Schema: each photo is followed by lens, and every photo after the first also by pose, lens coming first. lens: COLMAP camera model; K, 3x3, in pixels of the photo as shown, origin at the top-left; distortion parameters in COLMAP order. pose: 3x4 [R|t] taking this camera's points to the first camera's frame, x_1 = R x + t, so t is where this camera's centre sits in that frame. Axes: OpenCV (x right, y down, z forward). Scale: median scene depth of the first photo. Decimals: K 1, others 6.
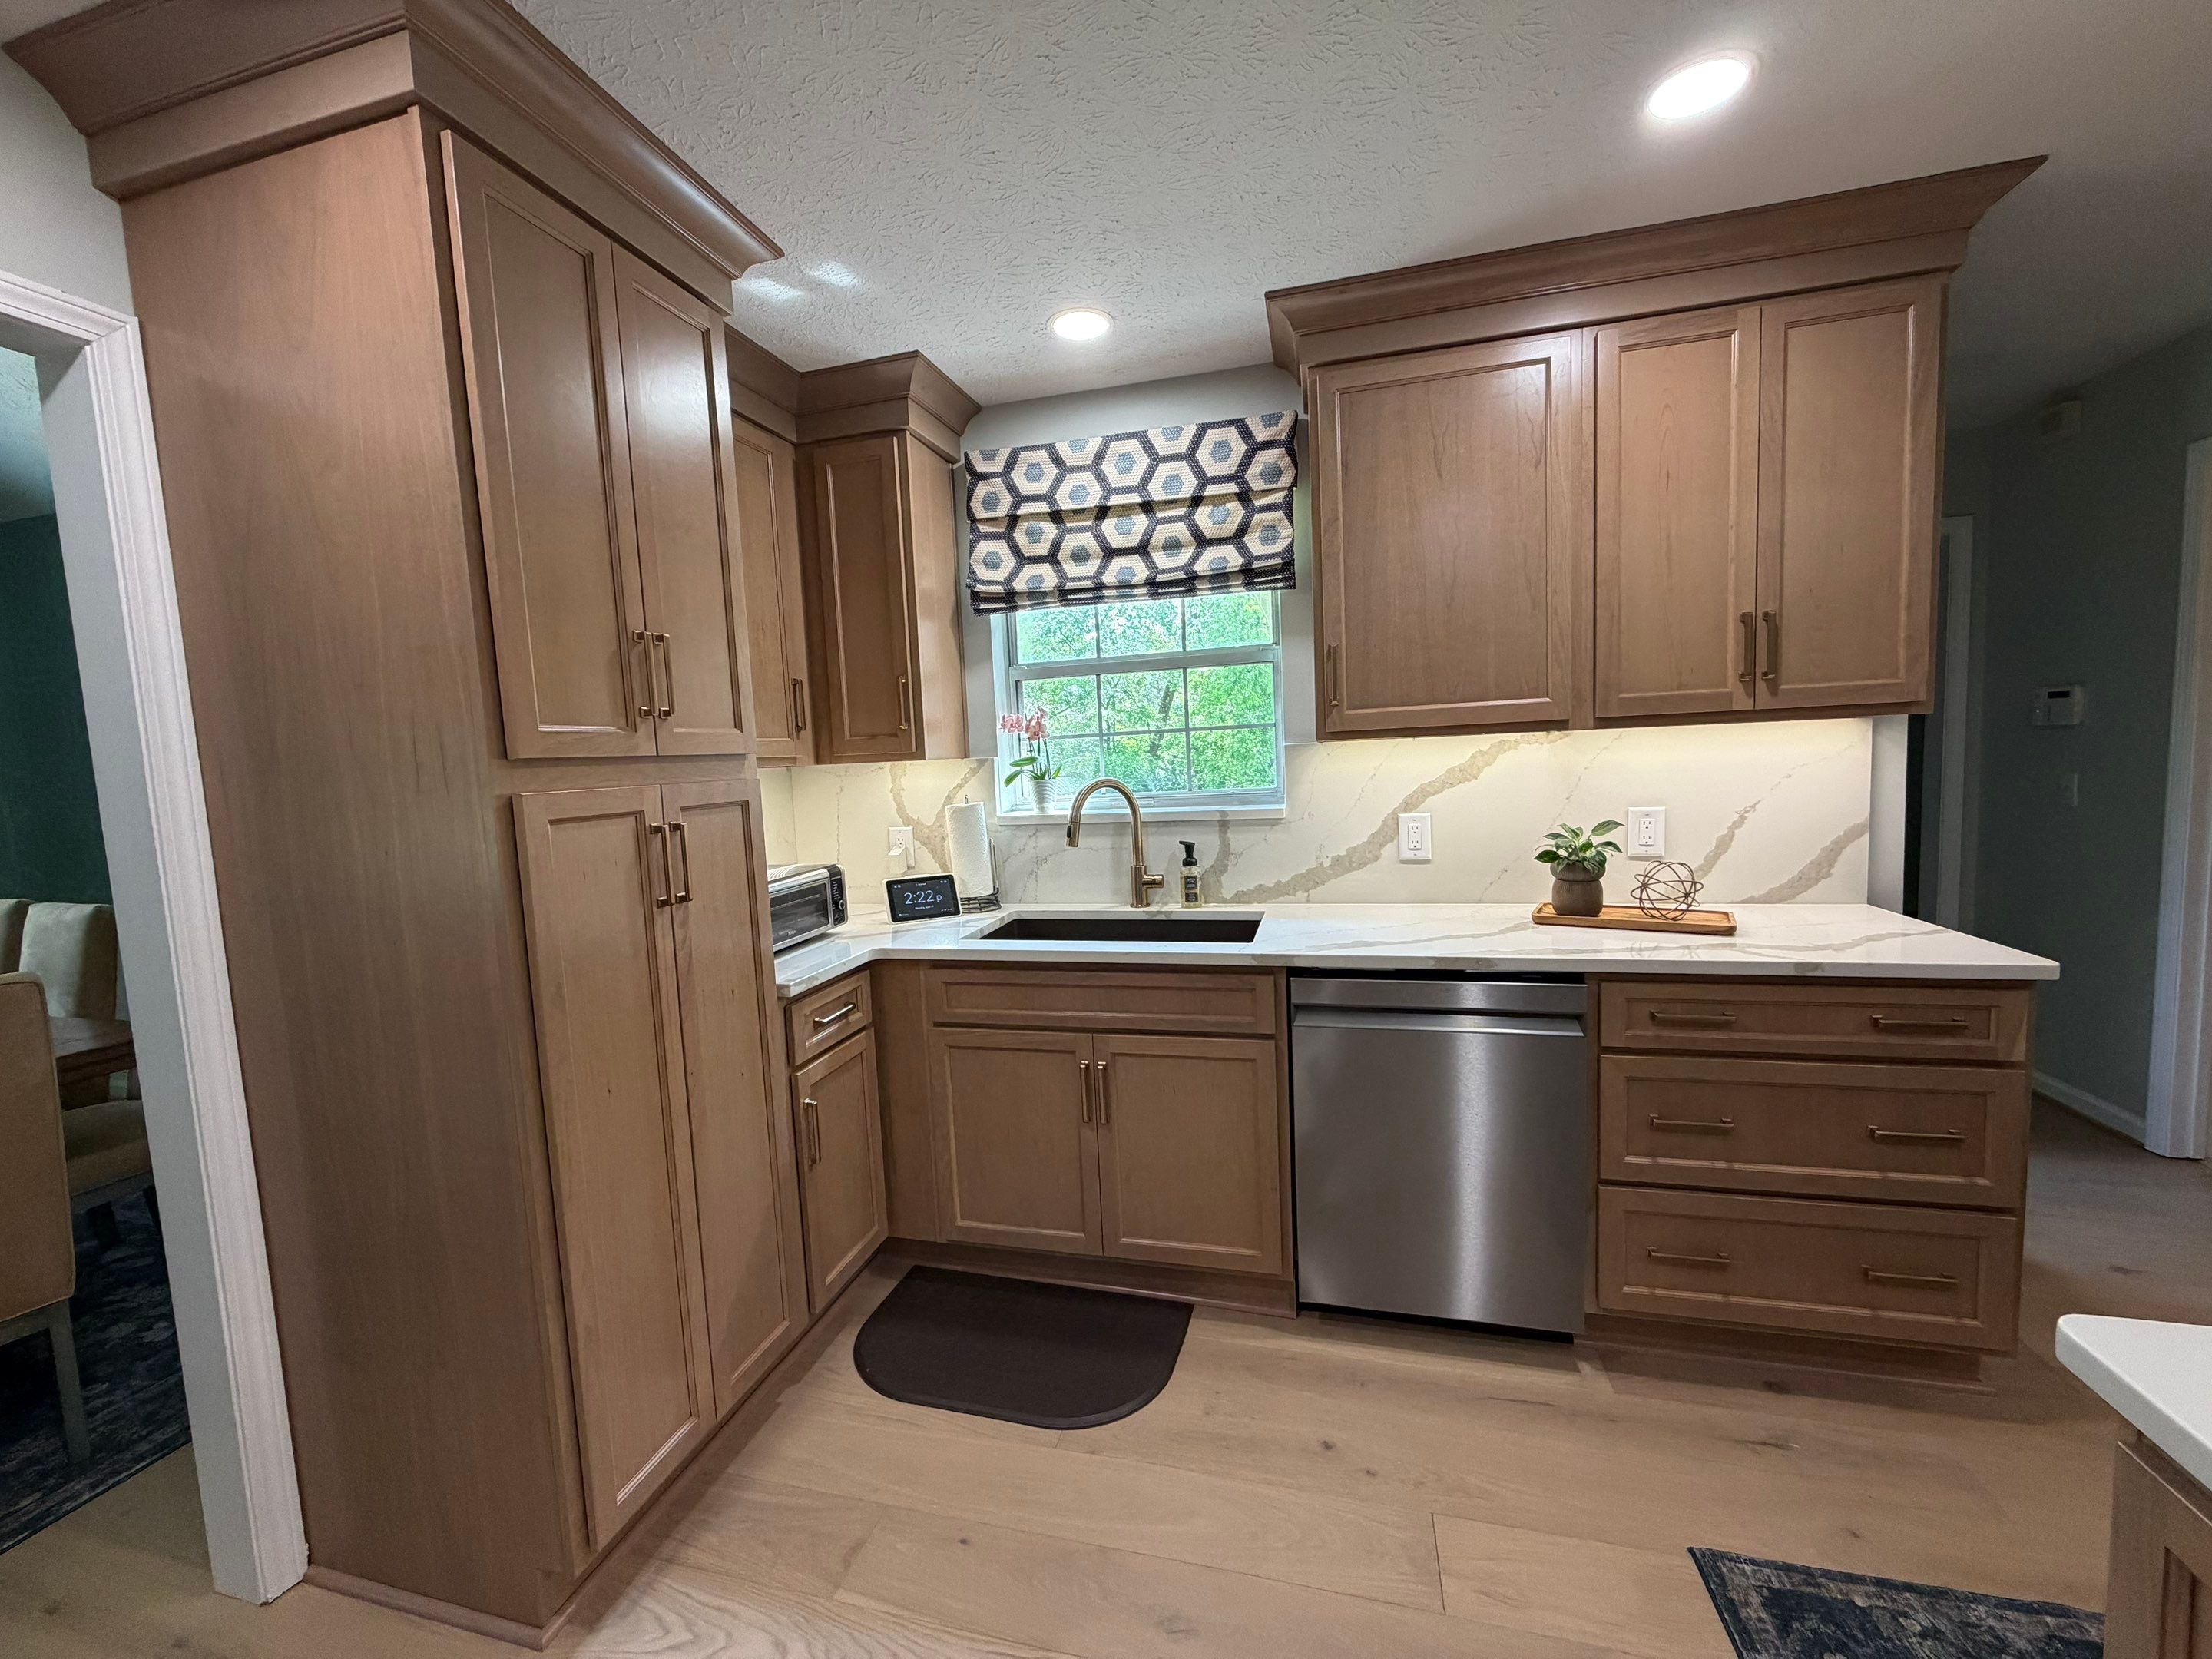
lens RADIAL K [[882.0, 0, 1098.7], [0, 882.0, 831.7], [0, 0, 1]] dist [0.000118, 0.000386]
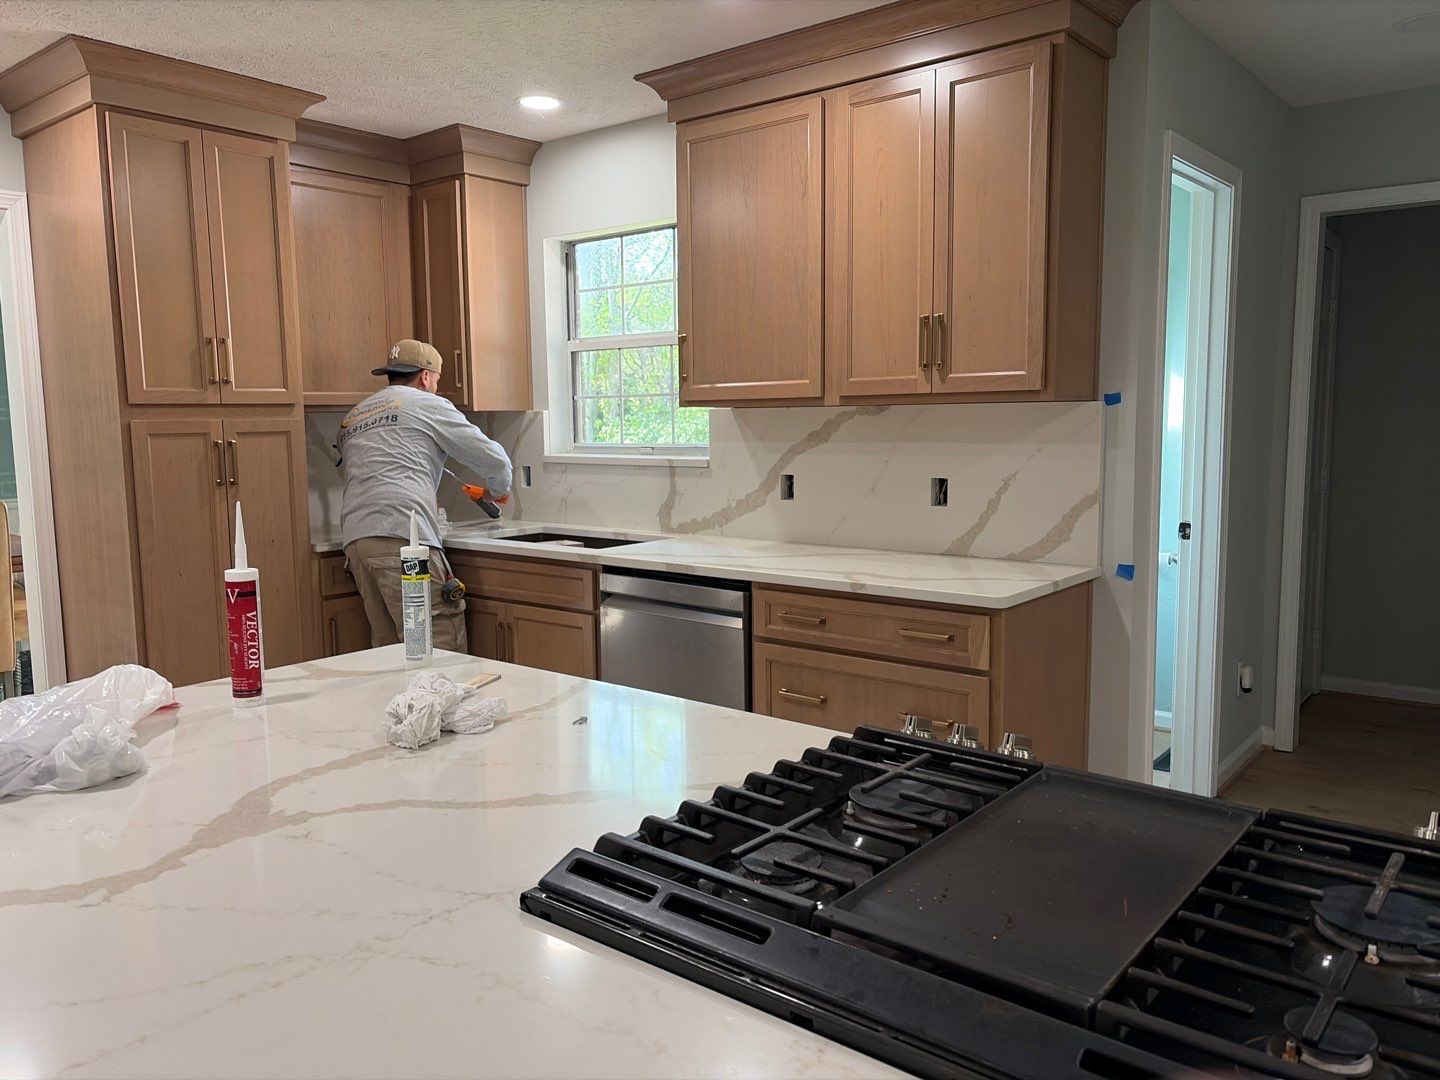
lens RADIAL K [[1079.9, 0, 713.3], [0, 1079.9, 540.4], [0, 0, 1]] dist [0.052055, -0.051042]
pose [[0.908976, 0.082586, -0.408586, 0.883064], [-0.065860, 0.996319, 0.054864, 0.004117], [0.411613, -0.022960, 0.911069, -0.420519]]
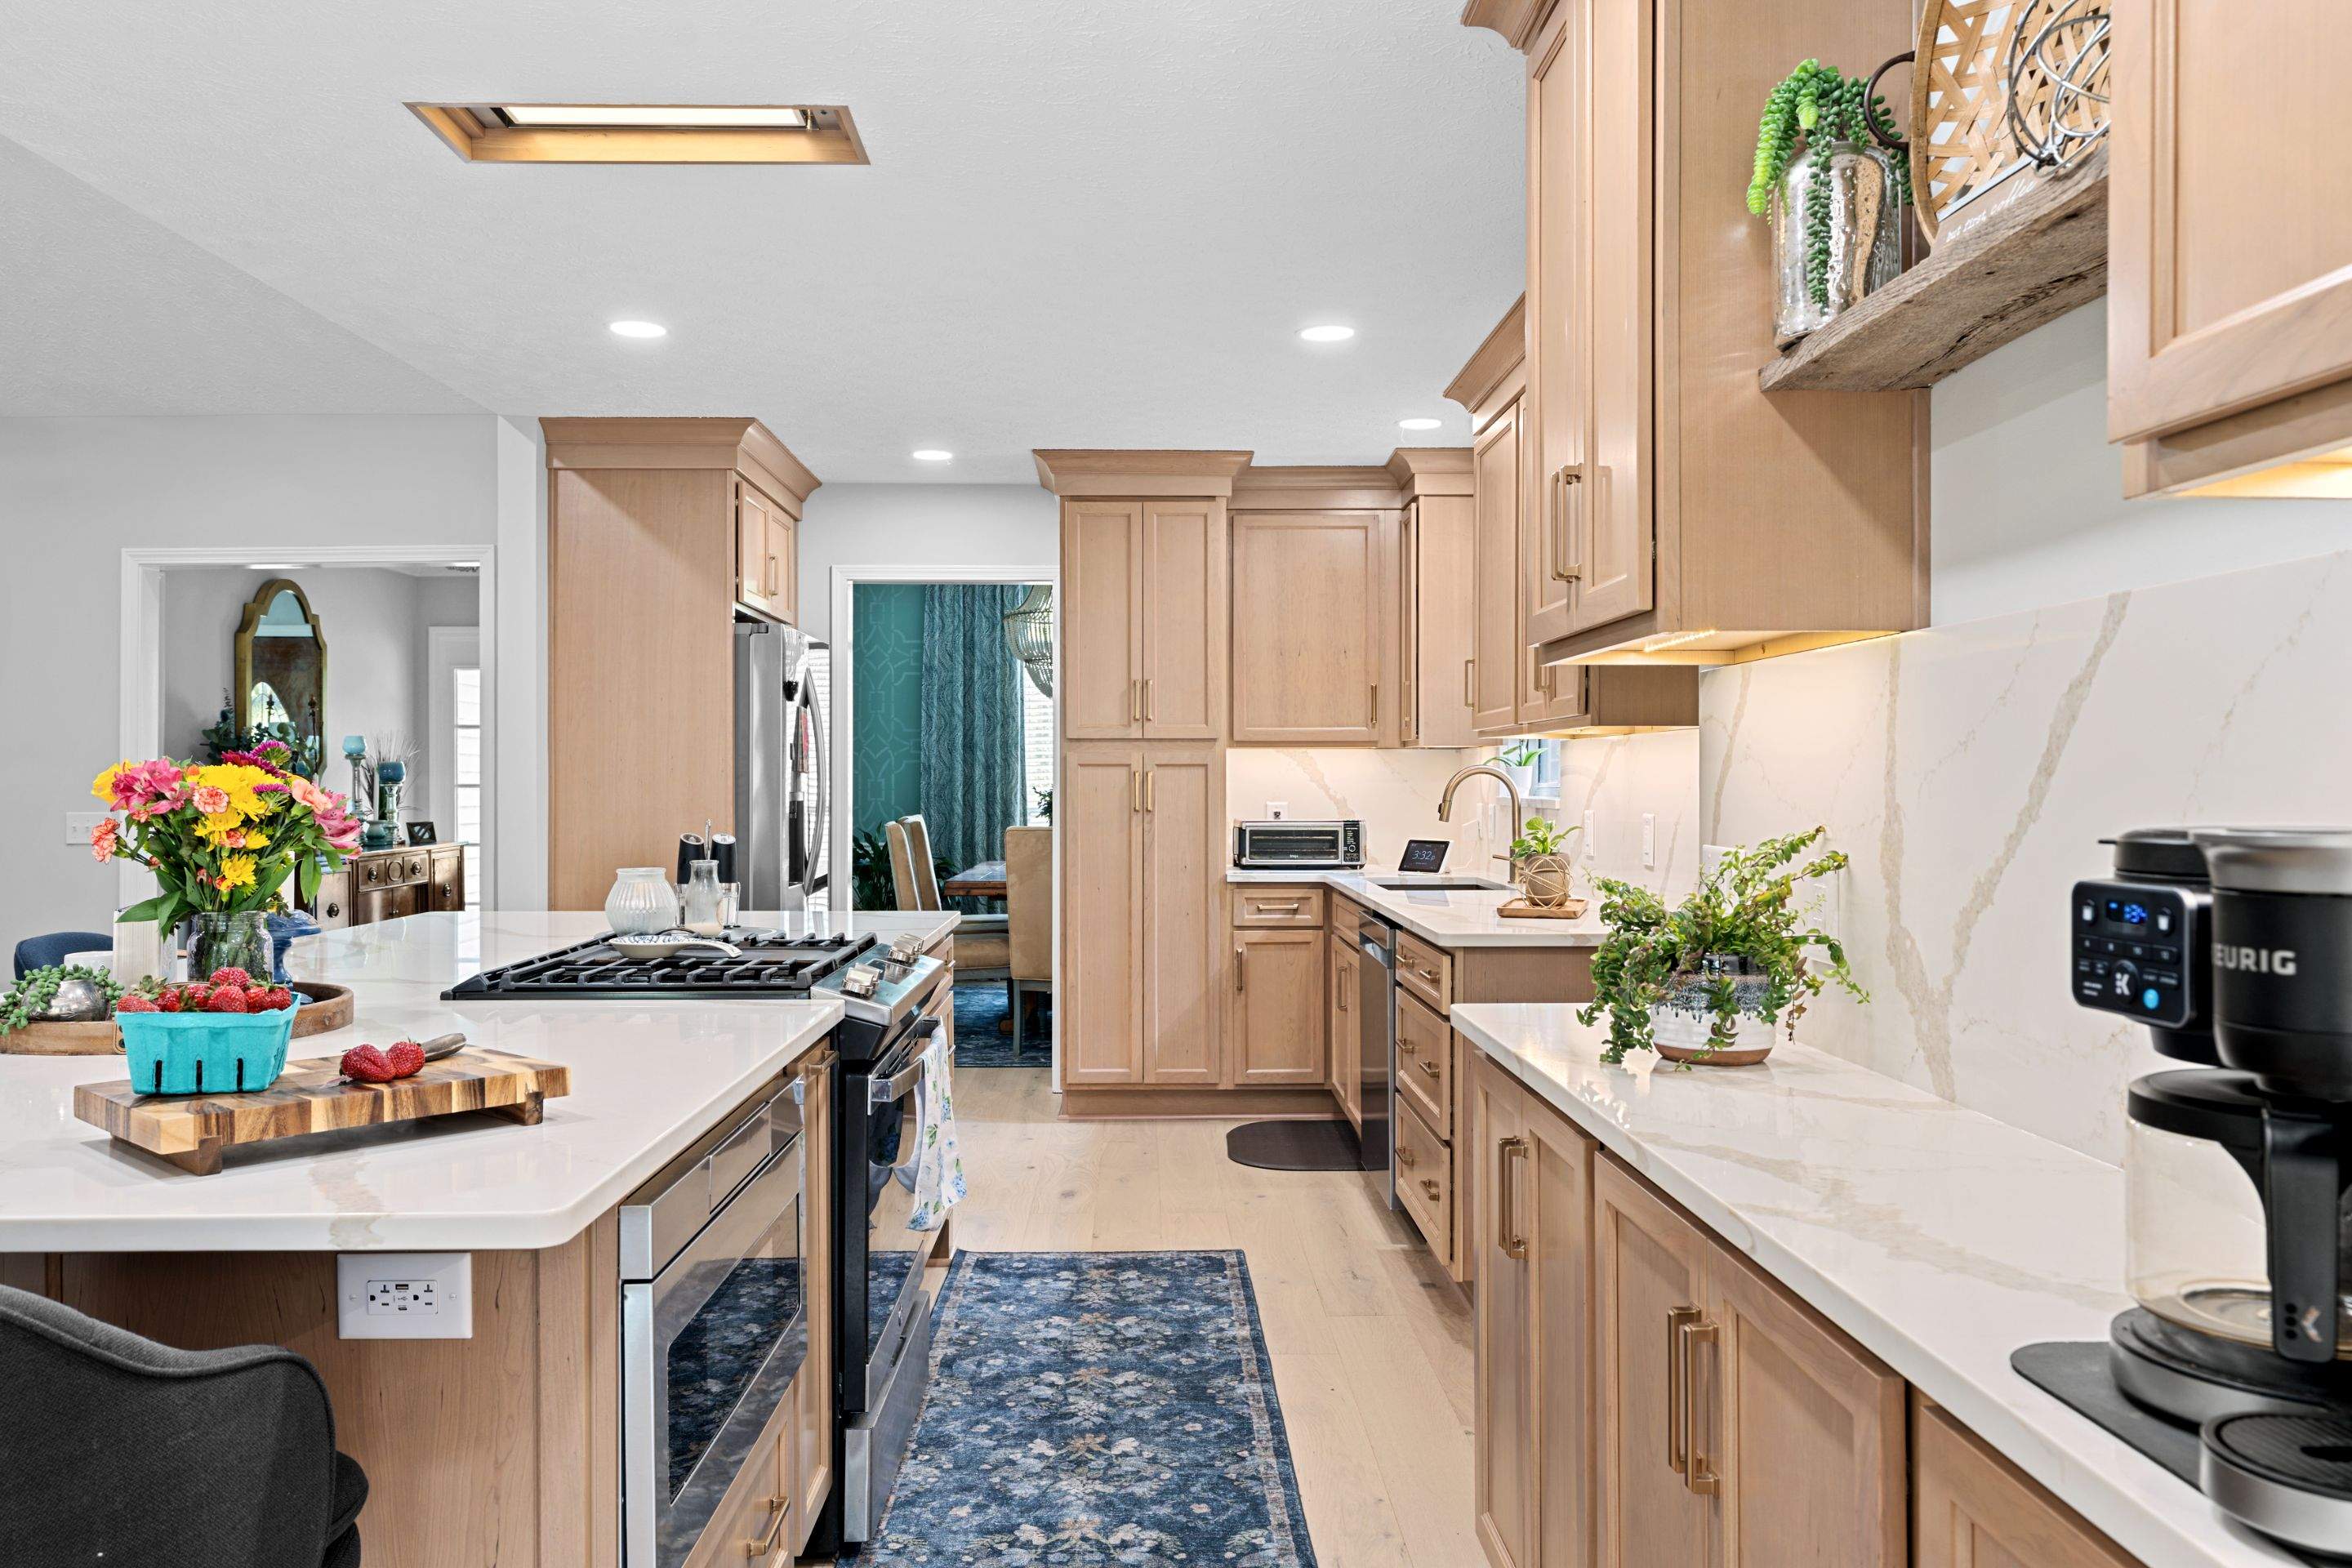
lens RADIAL K [[1727.9, 0, 1168.9], [0, 1727.9, 783.0], [0, 0, 1]] dist [-0.001465, 0.003610]
pose [[0.274683, 0.048143, -0.960329, 2.148431], [-0.098007, 0.994946, 0.021845, -0.047918], [0.956527, 0.088119, 0.278013, -0.036442]]
